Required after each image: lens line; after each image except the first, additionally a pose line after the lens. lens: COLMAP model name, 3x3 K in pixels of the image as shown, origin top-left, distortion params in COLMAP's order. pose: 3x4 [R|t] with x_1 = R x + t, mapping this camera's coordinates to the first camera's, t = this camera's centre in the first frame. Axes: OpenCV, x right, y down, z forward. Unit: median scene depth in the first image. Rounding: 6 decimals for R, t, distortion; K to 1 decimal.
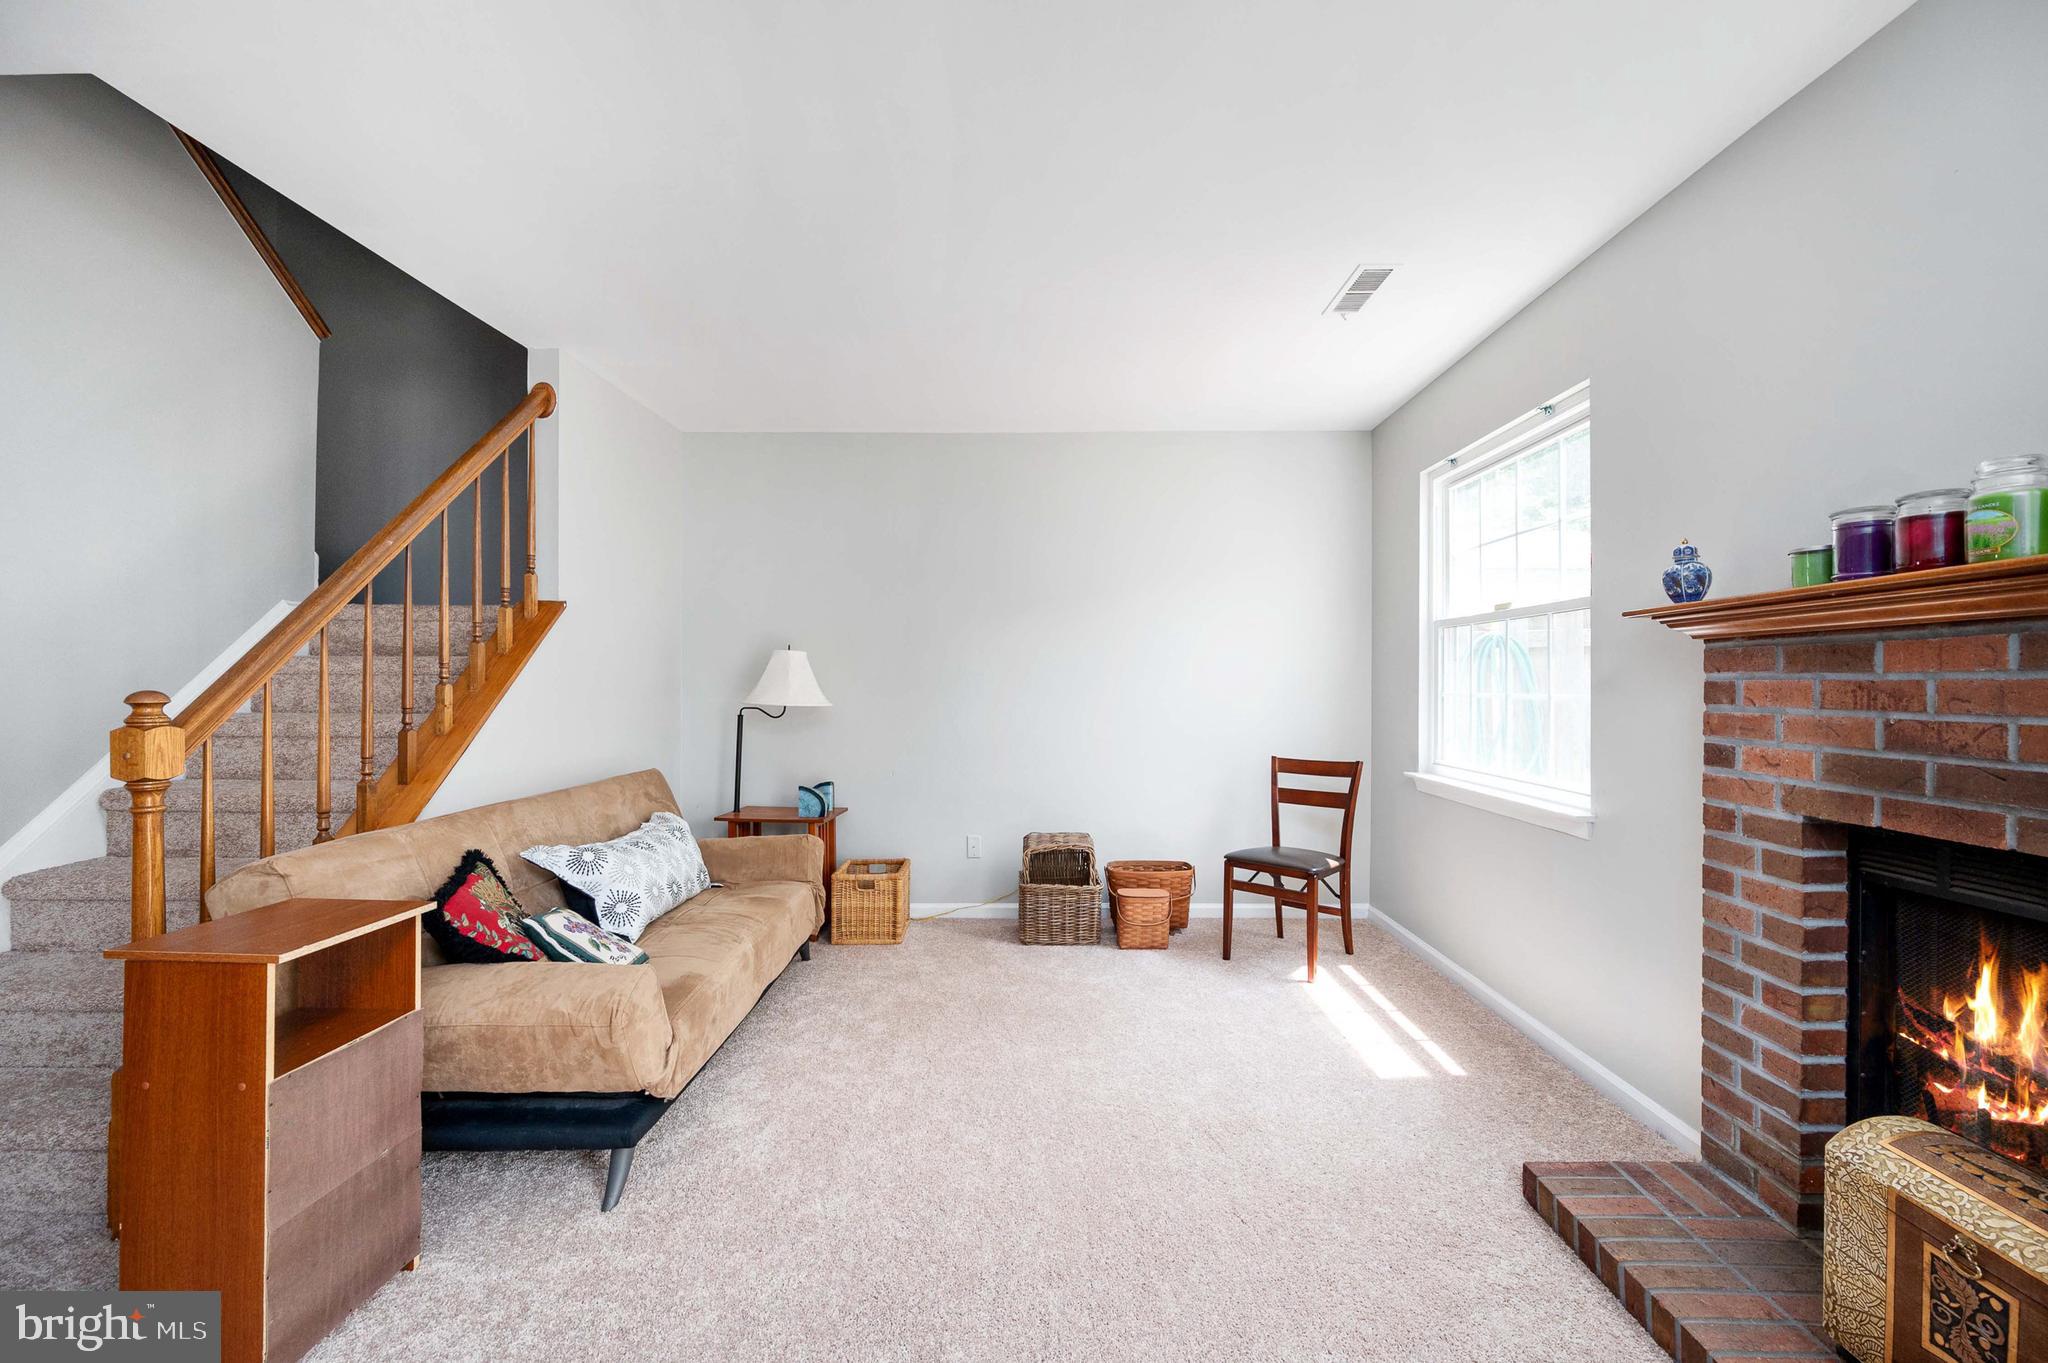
lens RADIAL K [[834.3, 0, 1029.8], [0, 834.3, 682.3], [0, 0, 1]] dist [-0.000072, -0.000054]
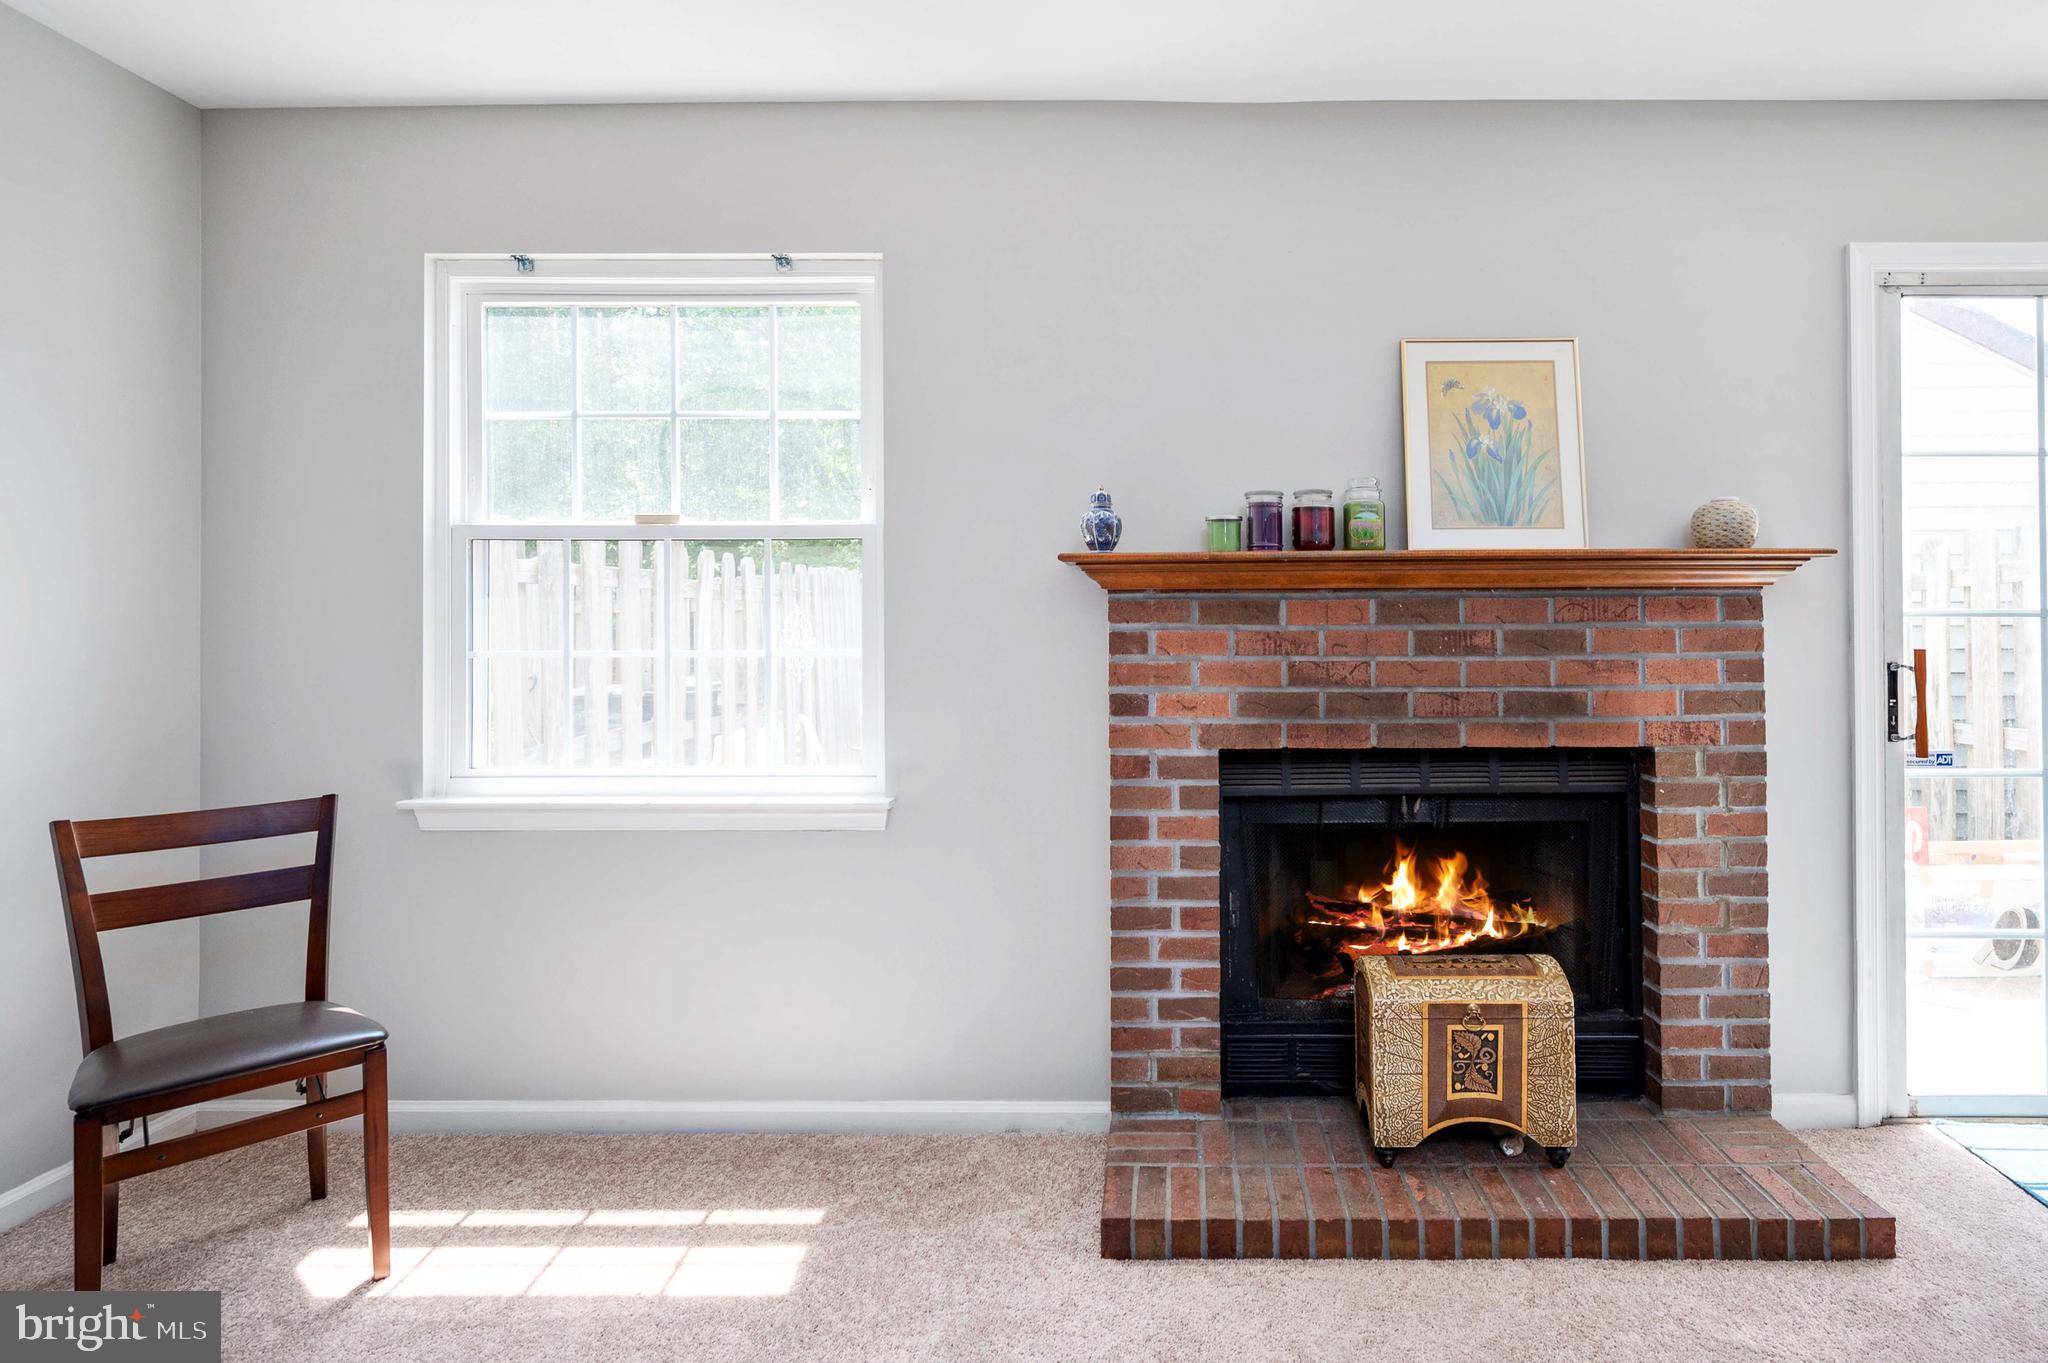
lens RADIAL K [[1133.4, 0, 1035.5], [0, 1133.4, 631.2], [0, 0, 1]] dist [0.002653, -0.000446]
pose [[-0.039656, 0.003180, 0.999208, -0.586577], [0.000684, 0.999995, -0.003156, 0.002607], [-0.999213, 0.000559, -0.039658, 1.250511]]
